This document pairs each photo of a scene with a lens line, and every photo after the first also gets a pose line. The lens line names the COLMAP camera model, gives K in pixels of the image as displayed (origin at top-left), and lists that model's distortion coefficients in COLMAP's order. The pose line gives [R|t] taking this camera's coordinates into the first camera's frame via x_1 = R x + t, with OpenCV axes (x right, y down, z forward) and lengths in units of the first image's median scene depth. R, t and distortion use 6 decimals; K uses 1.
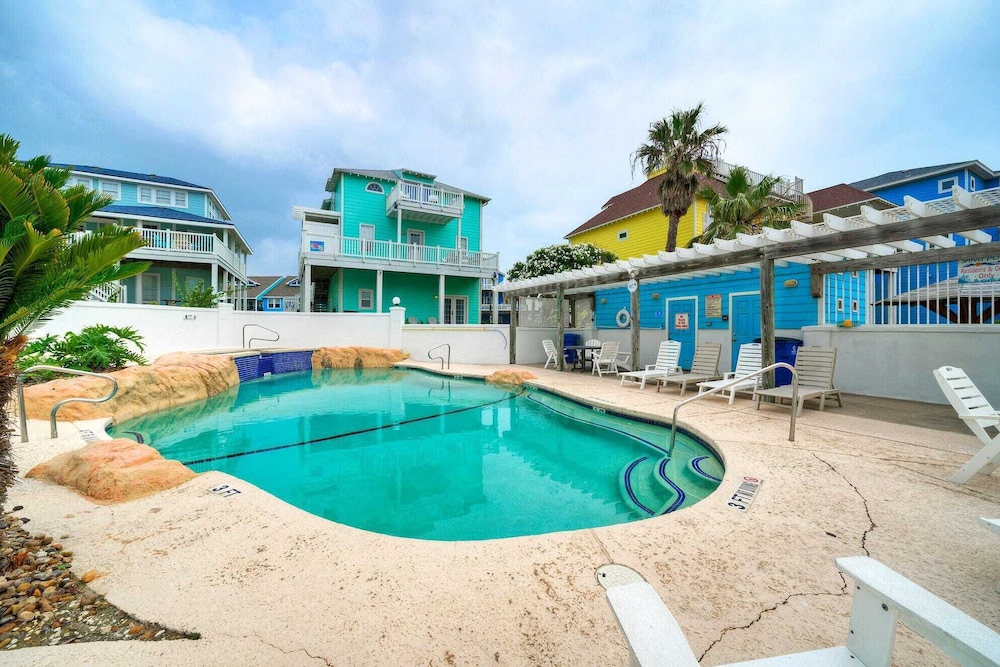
lens RADIAL K [[333.4, 0, 500.0], [0, 333.4, 333.5], [0, 0, 1]] dist [-0.007173, 0.000031]
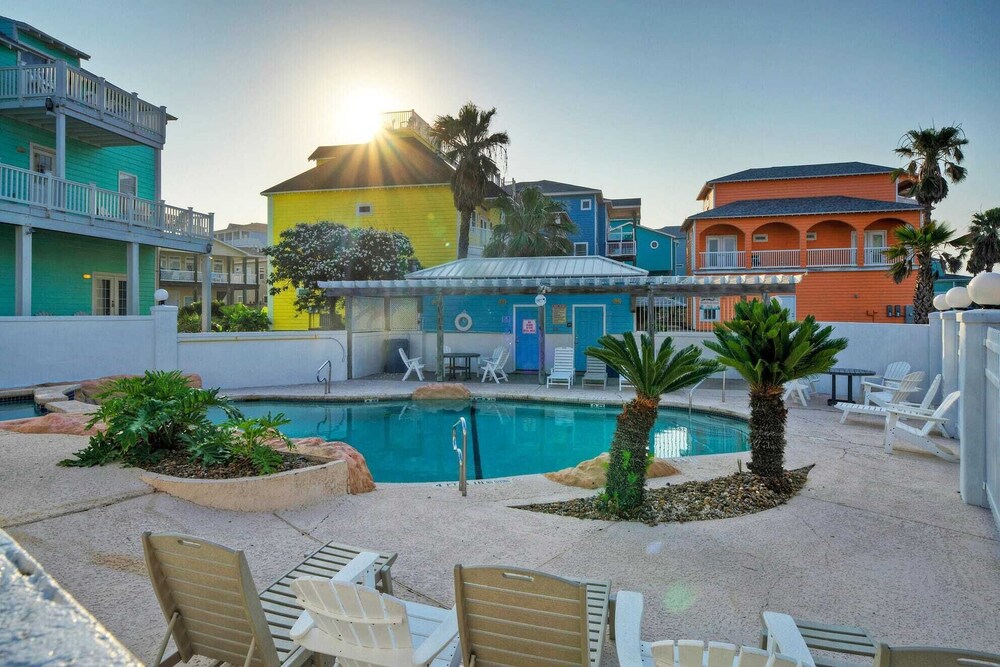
lens RADIAL K [[444.4, 0, 505.3], [0, 444.4, 327.2], [0, 0, 1]] dist [0.000878, 0.000118]
pose [[0.723872, -0.015045, 0.689771, -0.321384], [0.017054, 0.999847, 0.003911, -0.025383], [-0.689724, 0.008933, 0.724017, -0.005739]]
